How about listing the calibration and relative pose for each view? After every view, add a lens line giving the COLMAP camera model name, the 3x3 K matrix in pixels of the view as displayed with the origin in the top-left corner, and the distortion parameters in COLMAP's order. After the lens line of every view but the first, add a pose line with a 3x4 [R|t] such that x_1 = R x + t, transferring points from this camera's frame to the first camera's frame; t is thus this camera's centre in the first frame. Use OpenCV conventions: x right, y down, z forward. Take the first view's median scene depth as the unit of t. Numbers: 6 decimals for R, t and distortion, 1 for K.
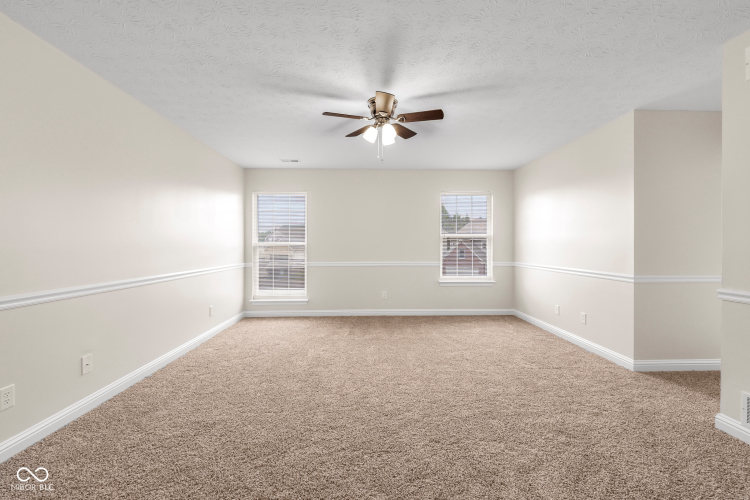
lens RADIAL K [[329.4, 0, 375.0], [0, 329.4, 250.0], [0, 0, 1]] dist [0.000833, 0.000194]
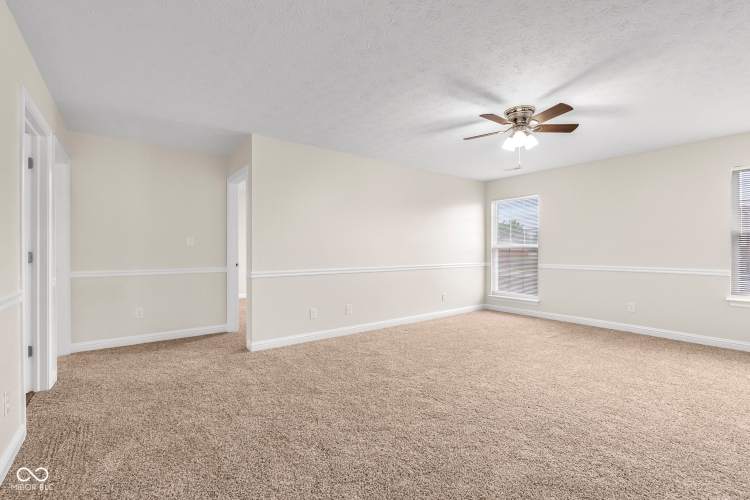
lens RADIAL K [[329.4, 0, 375.0], [0, 329.4, 250.0], [0, 0, 1]] dist [0.000833, 0.000194]
pose [[0.574903, 0.001709, -0.818220, 0.342586], [-0.008330, 0.999958, -0.003764, 0.003007], [0.818179, 0.008980, 0.574893, 0.007653]]
